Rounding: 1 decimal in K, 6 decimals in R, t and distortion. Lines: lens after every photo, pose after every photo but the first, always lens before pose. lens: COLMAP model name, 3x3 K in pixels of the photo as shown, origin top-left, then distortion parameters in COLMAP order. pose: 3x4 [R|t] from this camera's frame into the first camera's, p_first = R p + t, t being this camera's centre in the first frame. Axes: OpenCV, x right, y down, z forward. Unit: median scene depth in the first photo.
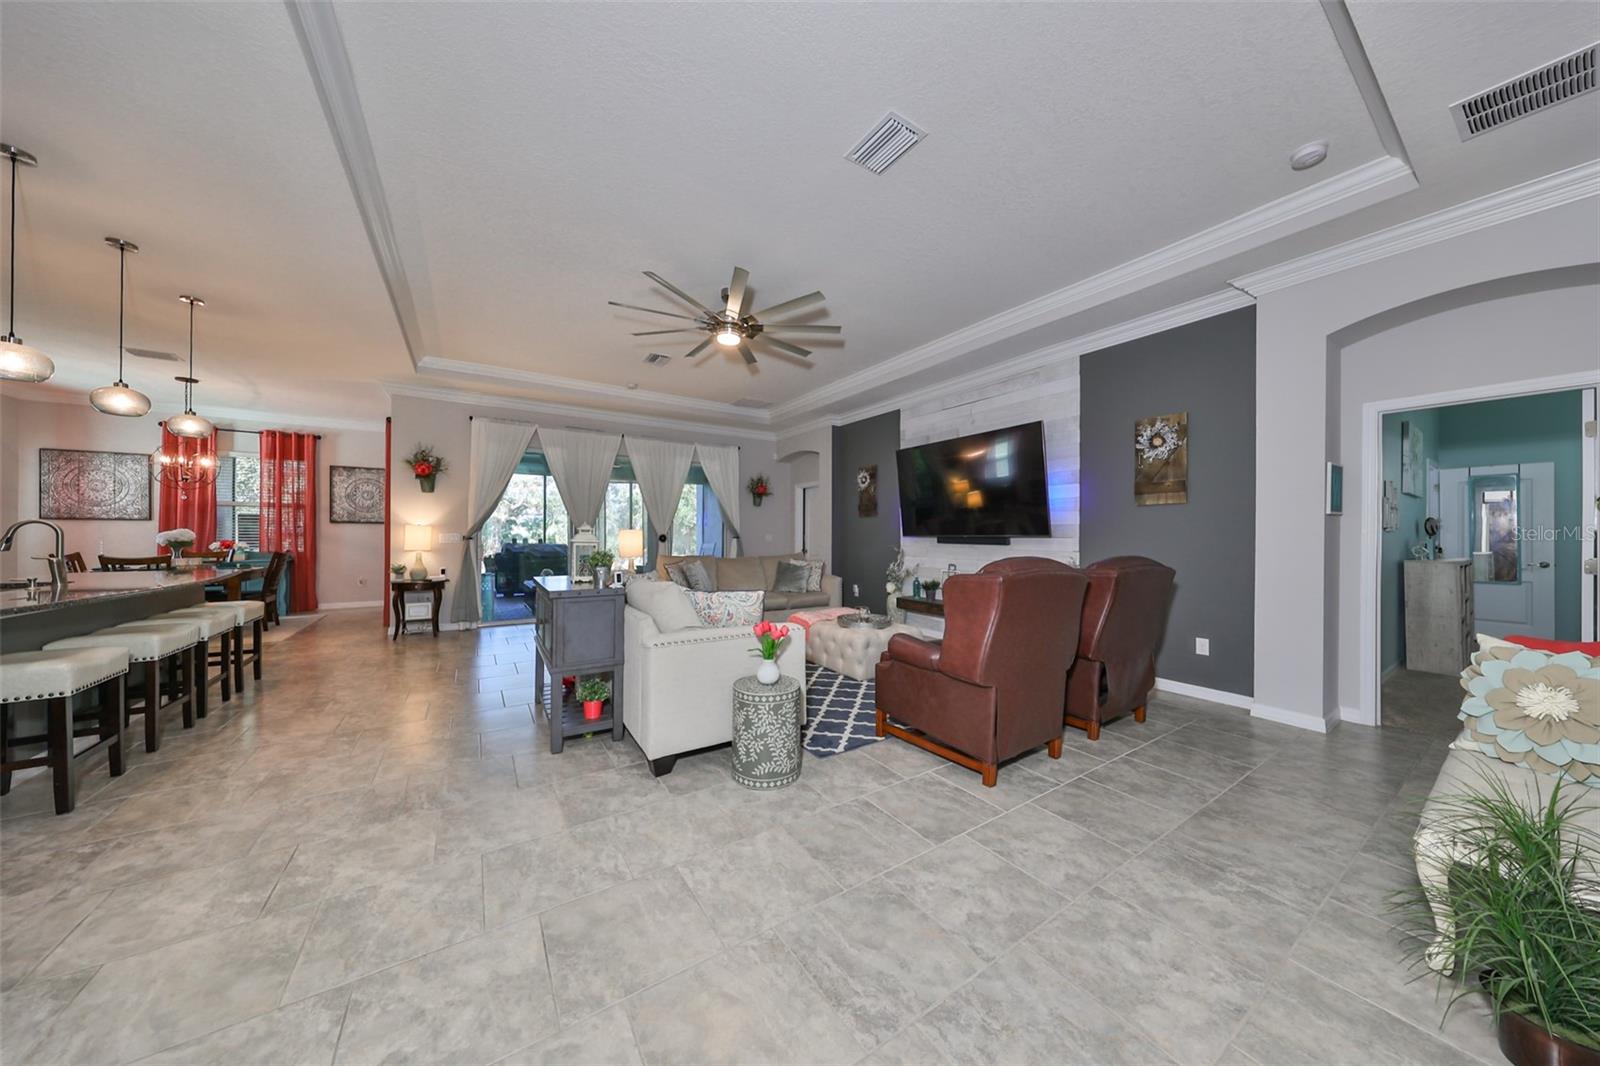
lens RADIAL K [[494.5, 0, 804.4], [0, 494.5, 531.7], [0, 0, 1]] dist [0.000320, -0.000063]
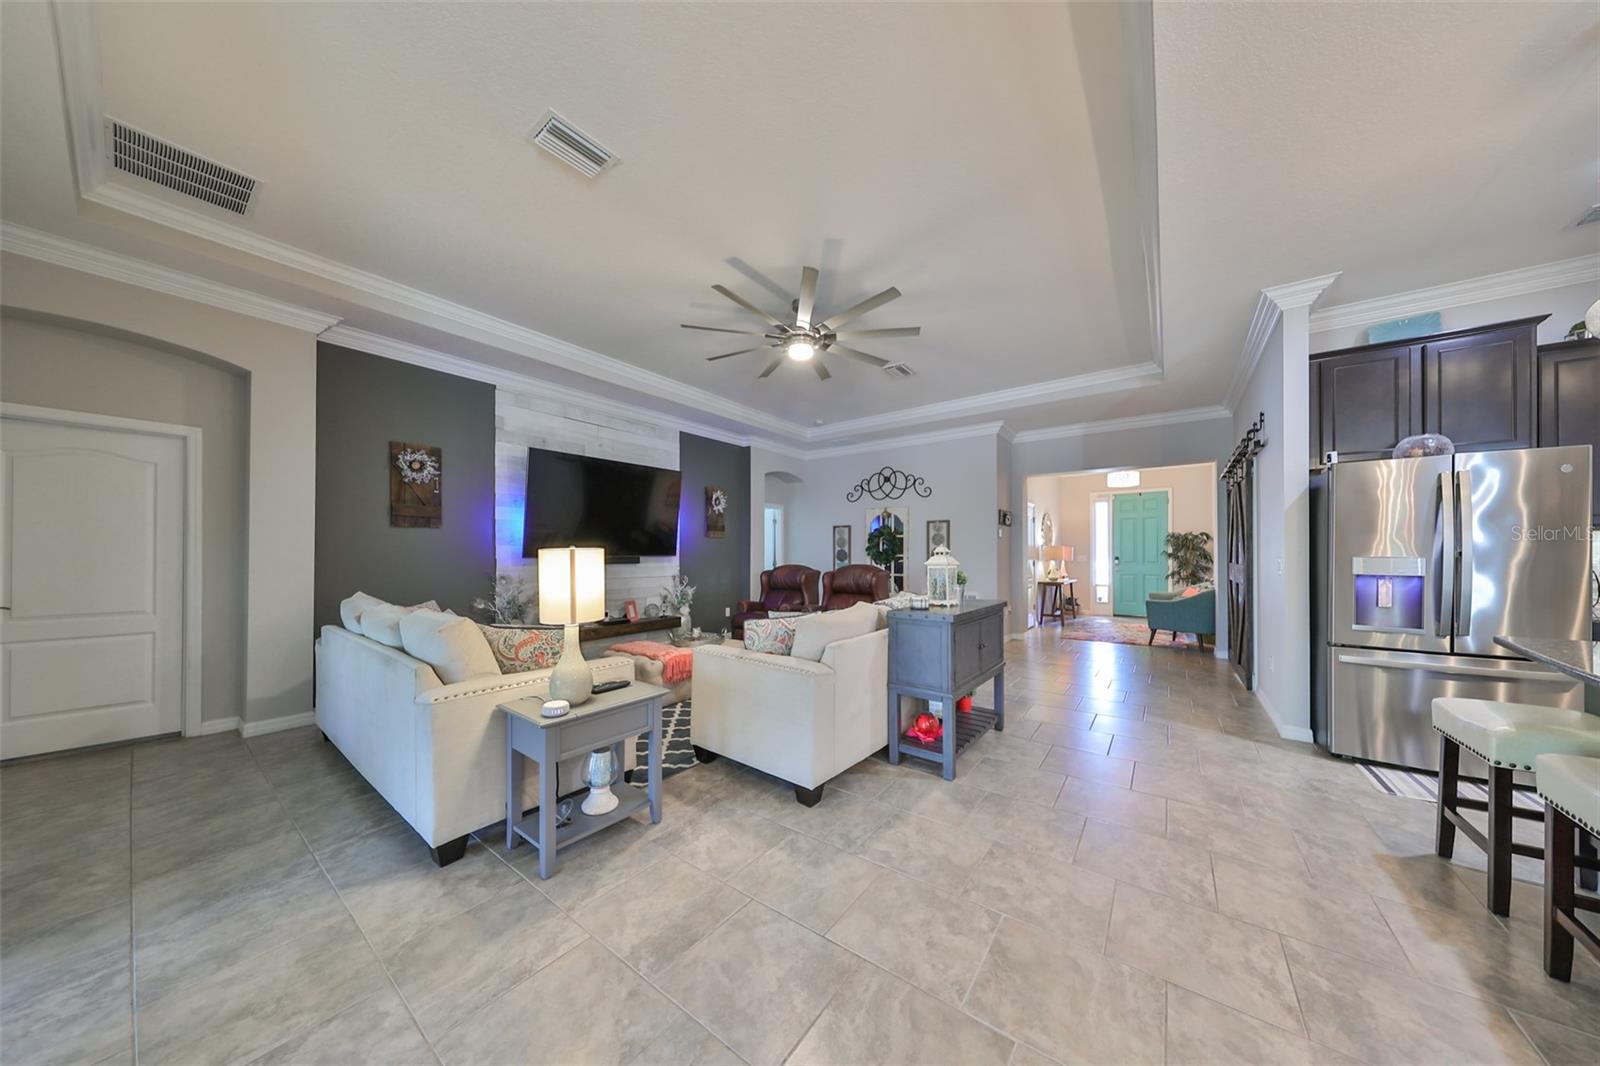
lens RADIAL K [[501.7, 0, 790.2], [0, 501.7, 556.5], [0, 0, 1]] dist [-0.000357, -0.000009]
pose [[-0.326676, -0.008732, 0.945096, -0.705587], [-0.005650, 0.999957, 0.007286, -0.000811], [-0.945120, -0.002960, -0.326711, 0.884139]]
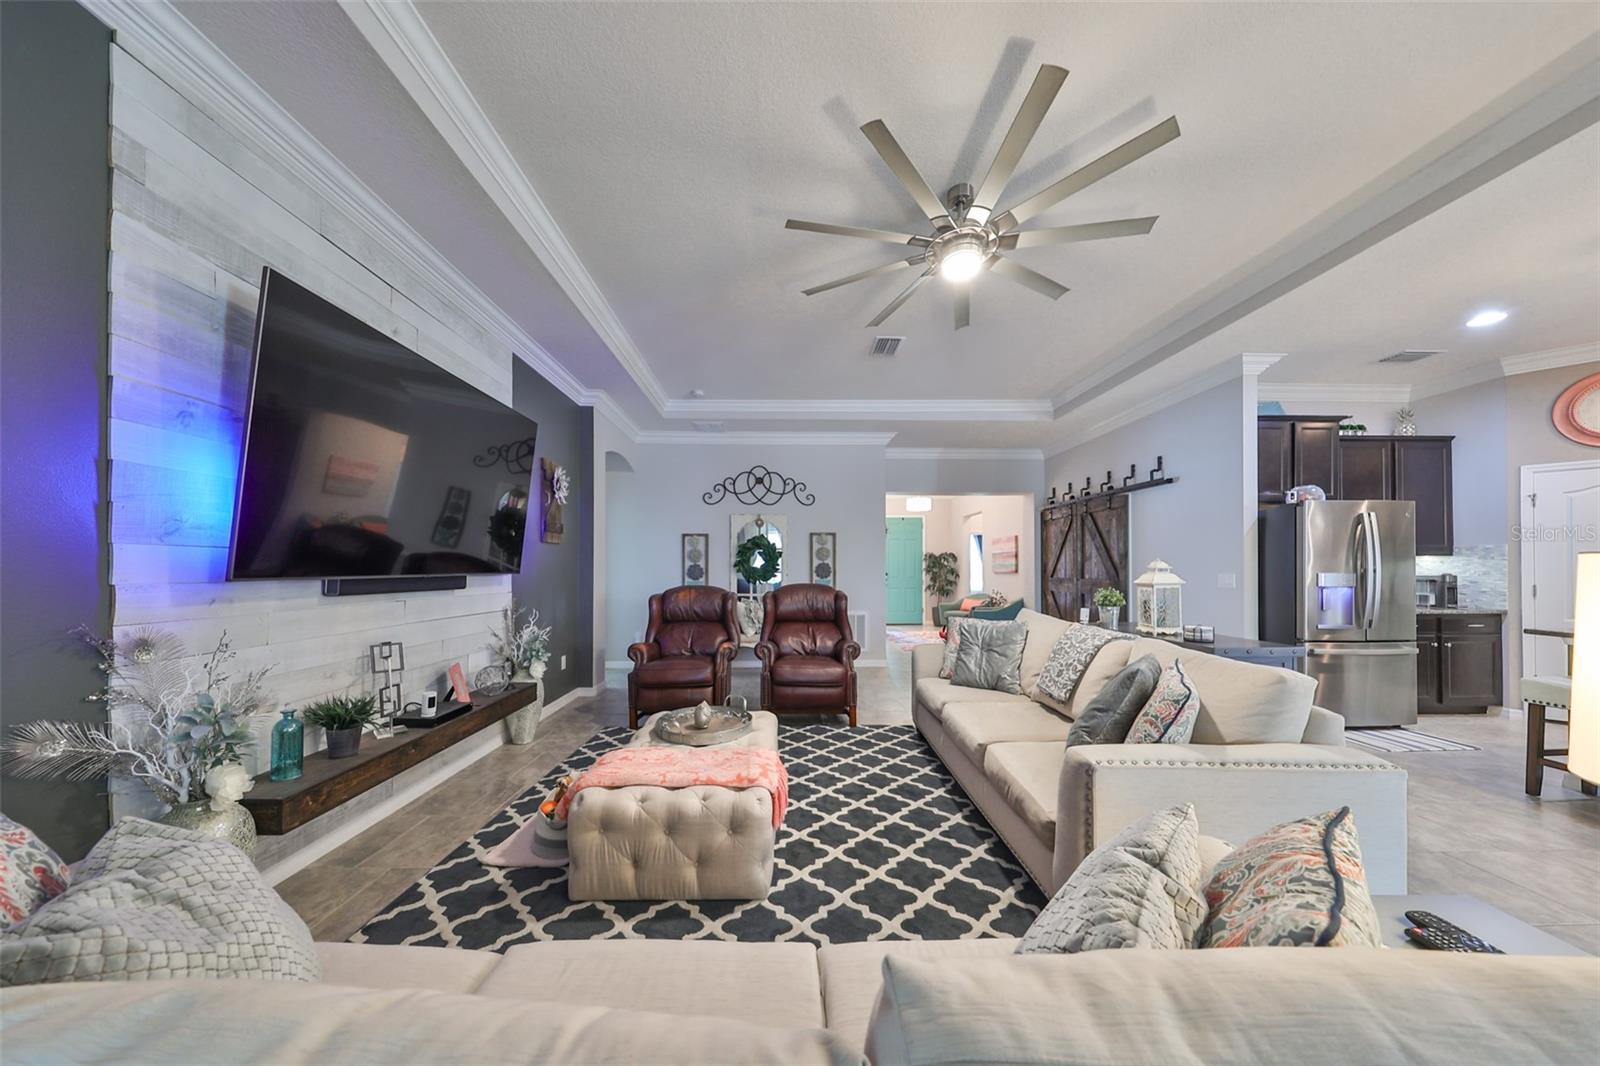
lens RADIAL K [[509.6, 0, 795.9], [0, 509.6, 567.4], [0, 0, 1]] dist [0.000220, -0.000104]
pose [[-0.842607, -0.000995, 0.538529, -0.218837], [-0.006551, 0.999943, -0.008403, 0.002492], [-0.538490, -0.010608, -0.842565, 1.097348]]
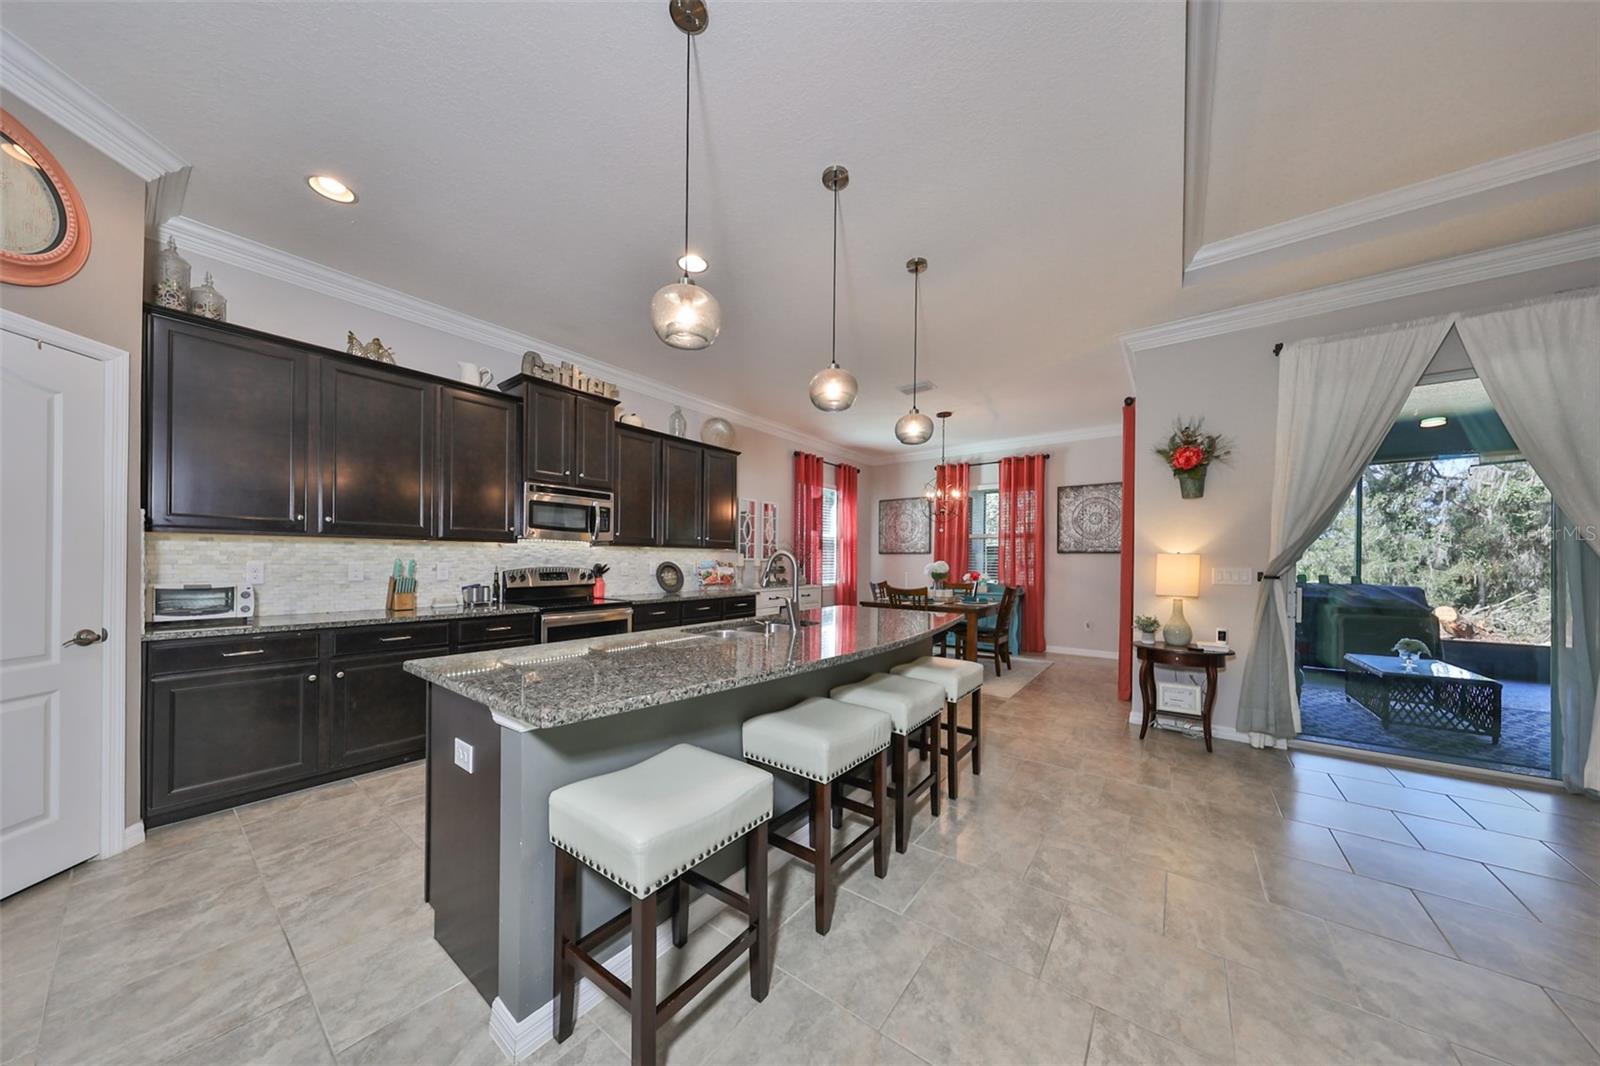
lens RADIAL K [[516.8, 0, 802.1], [0, 516.8, 566.5], [0, 0, 1]] dist [0.018805, -0.000004]
pose [[0.343655, 0.006783, -0.939072, -0.319004], [-0.000032, 0.999974, 0.007212, -0.001837], [0.939096, -0.002449, 0.343646, 0.330306]]
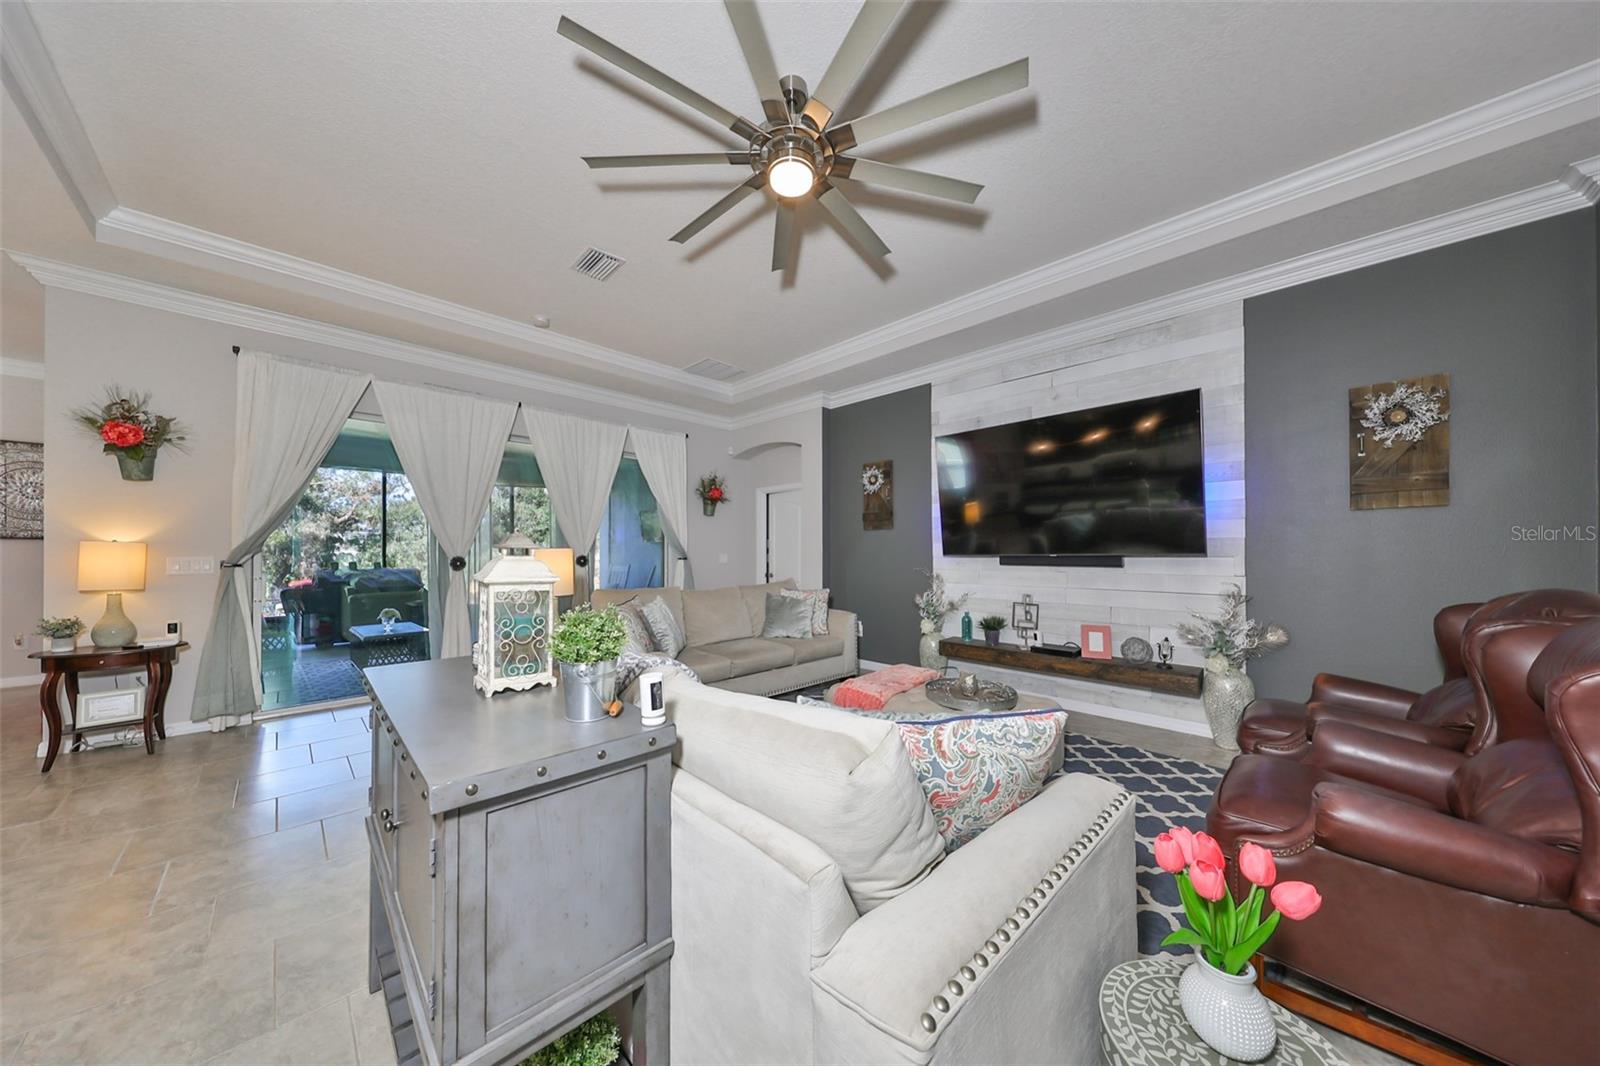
lens RADIAL K [[516.4, 0, 797.8], [0, 516.4, 550.2], [0, 0, 1]] dist [-0.000064, 0.000094]
pose [[0.981247, -0.005224, 0.192686, -0.162002], [0.005032, 0.999986, 0.001486, -0.001112], [-0.192691, -0.000488, 0.981259, 0.300478]]
